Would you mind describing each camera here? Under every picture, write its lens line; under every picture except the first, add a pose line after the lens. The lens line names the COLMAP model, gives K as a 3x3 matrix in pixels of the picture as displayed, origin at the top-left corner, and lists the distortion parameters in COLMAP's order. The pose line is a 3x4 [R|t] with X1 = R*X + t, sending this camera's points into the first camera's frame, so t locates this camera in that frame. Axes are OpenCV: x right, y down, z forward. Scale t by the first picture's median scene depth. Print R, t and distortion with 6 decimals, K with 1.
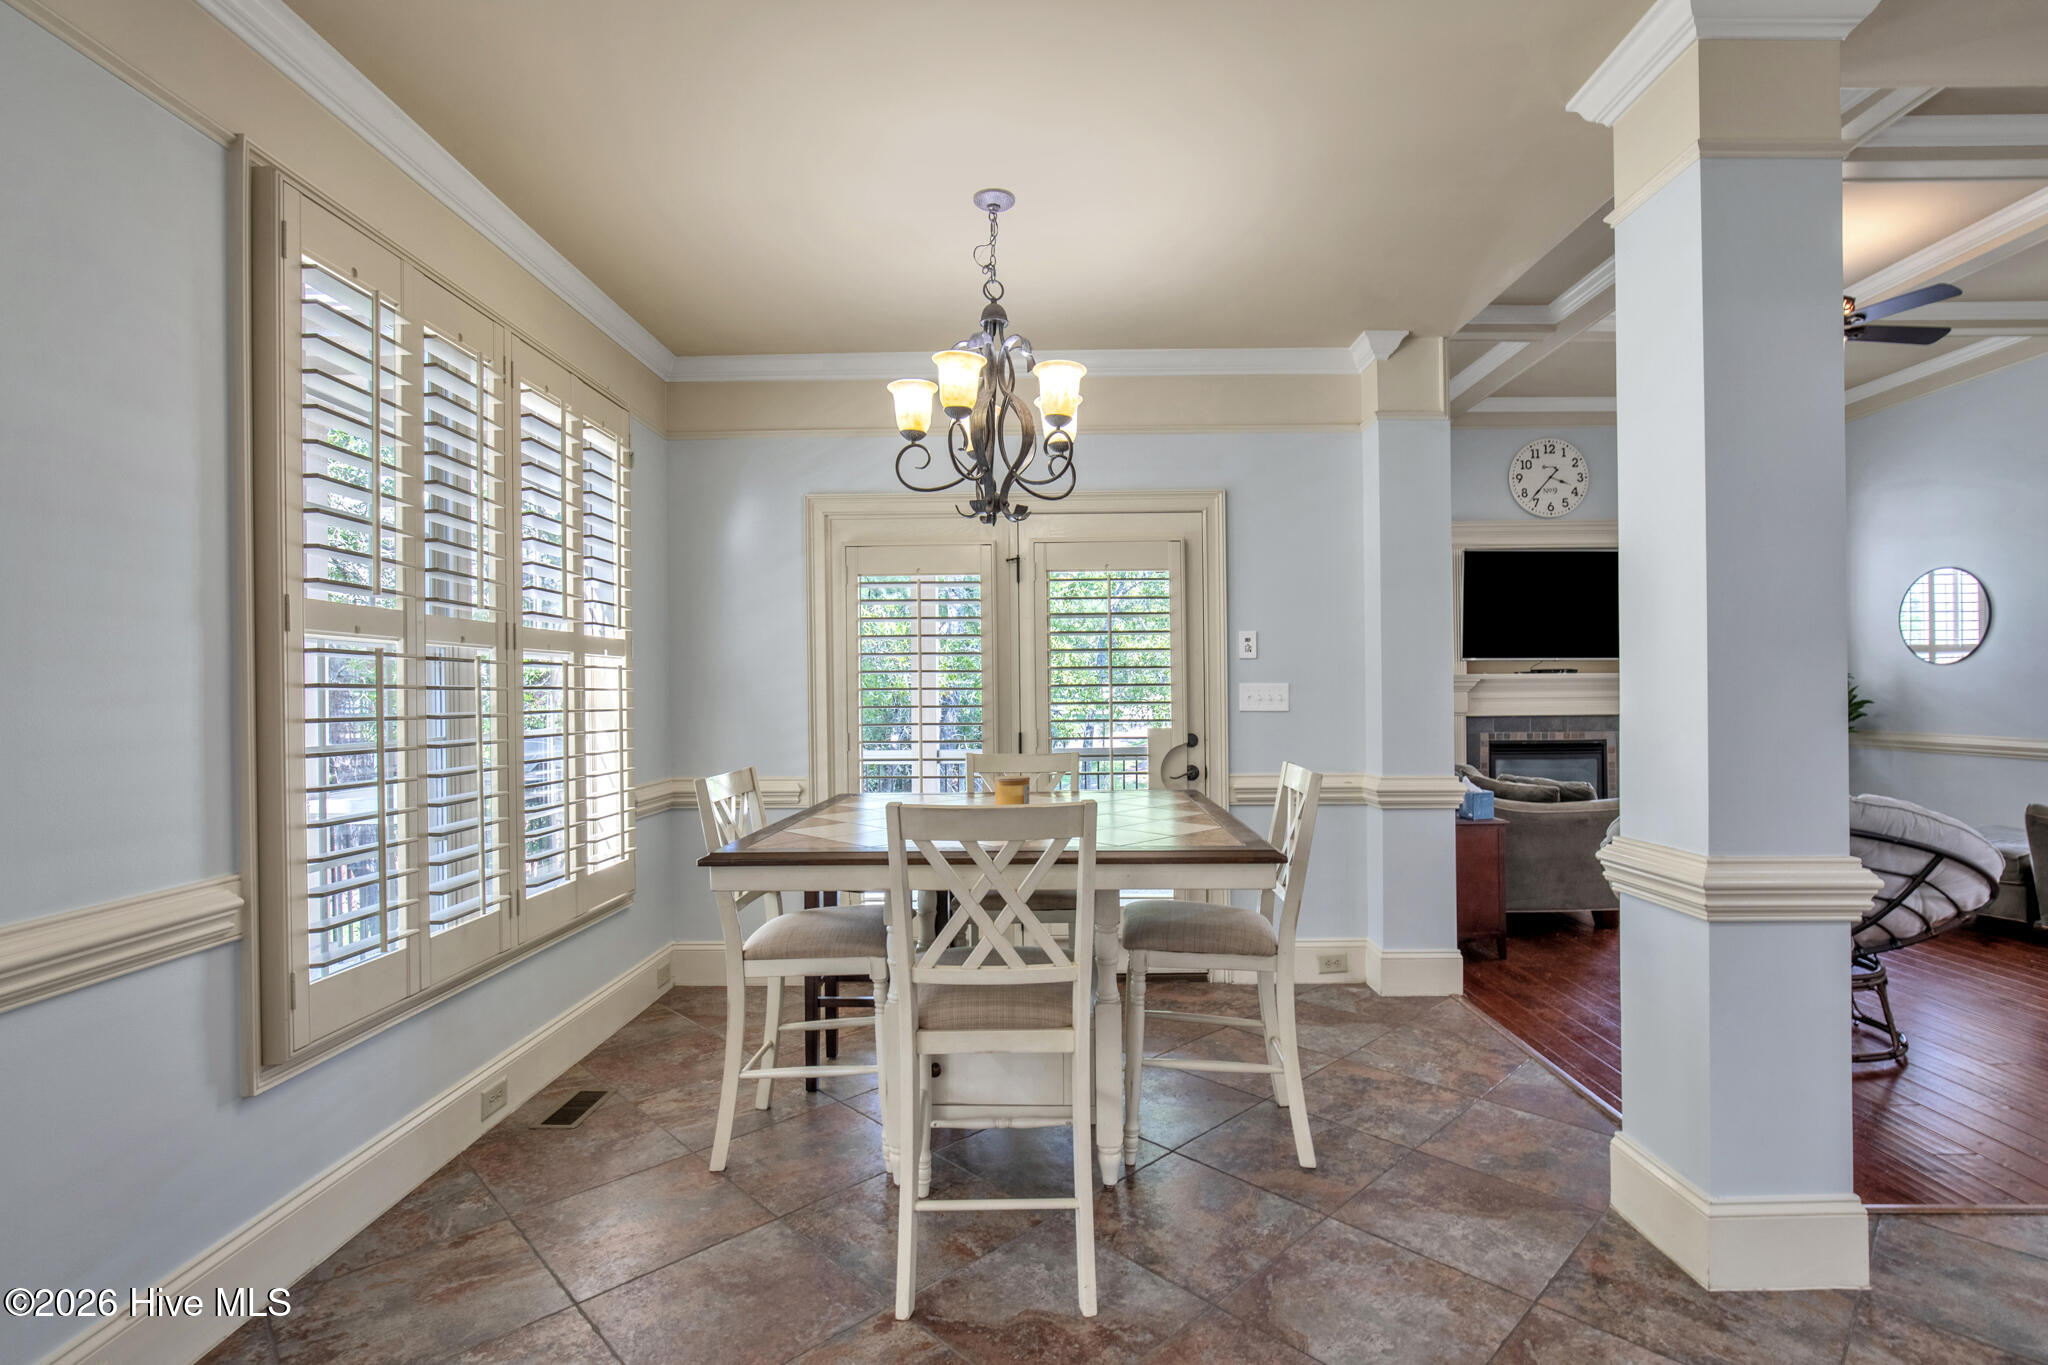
lens RADIAL K [[963.9, 0, 1031.7], [0, 963.9, 687.2], [0, 0, 1]] dist [0.000969, 0.000481]
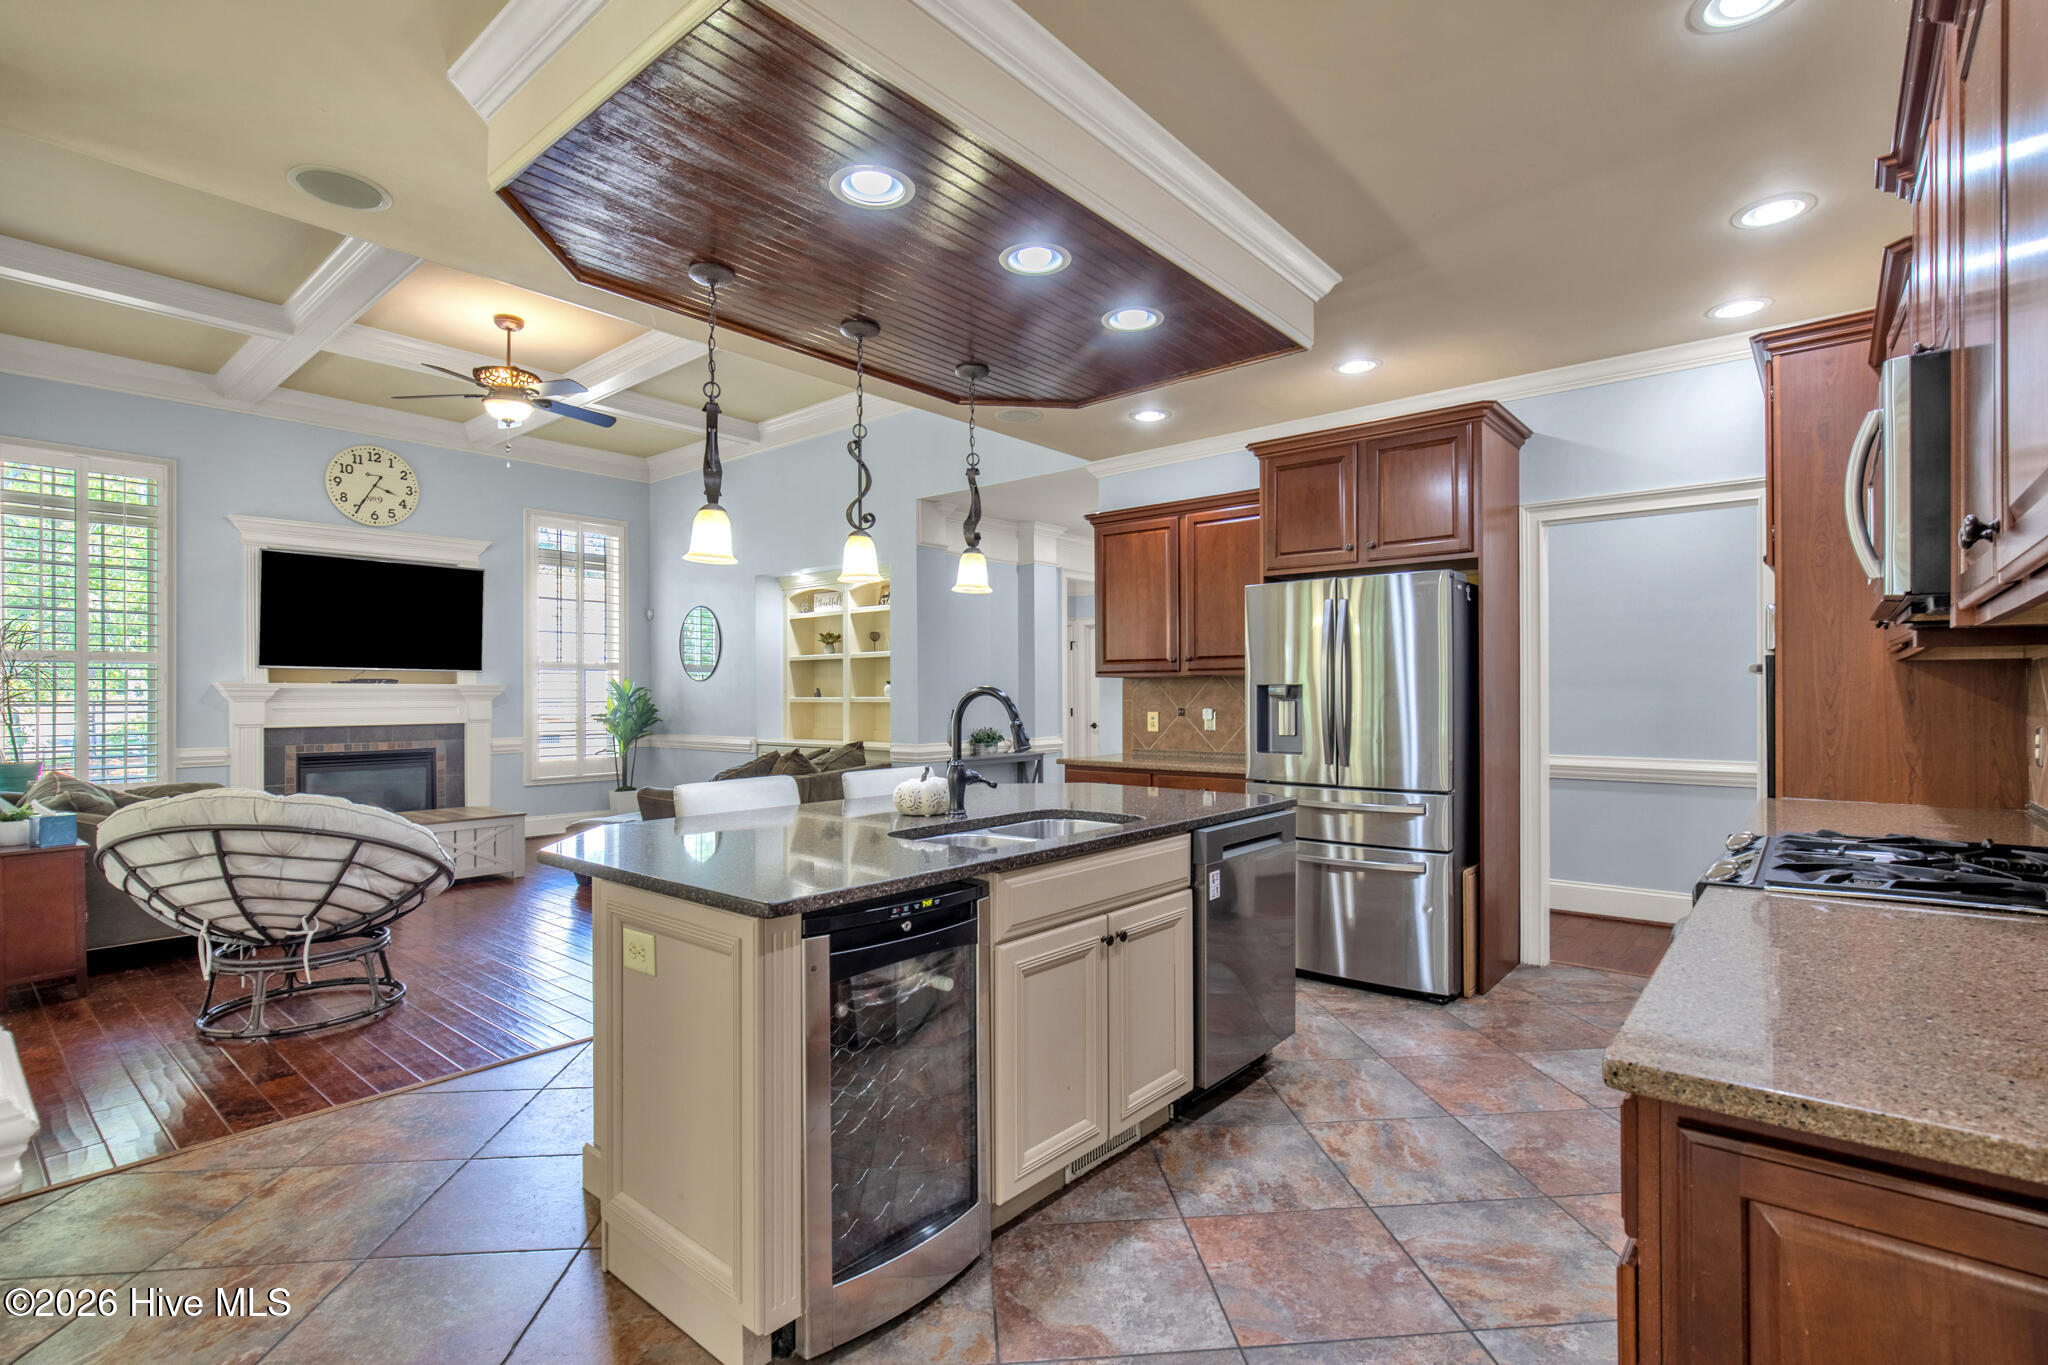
lens RADIAL K [[963.9, 0, 1027.2], [0, 963.9, 688.6], [0, 0, 1]] dist [0.000969, 0.000481]
pose [[0.640470, 0.008852, 0.767932, 0.207644], [-0.002956, 0.999955, -0.009062, -0.001929], [-0.767978, 0.003534, 0.640467, -0.150340]]
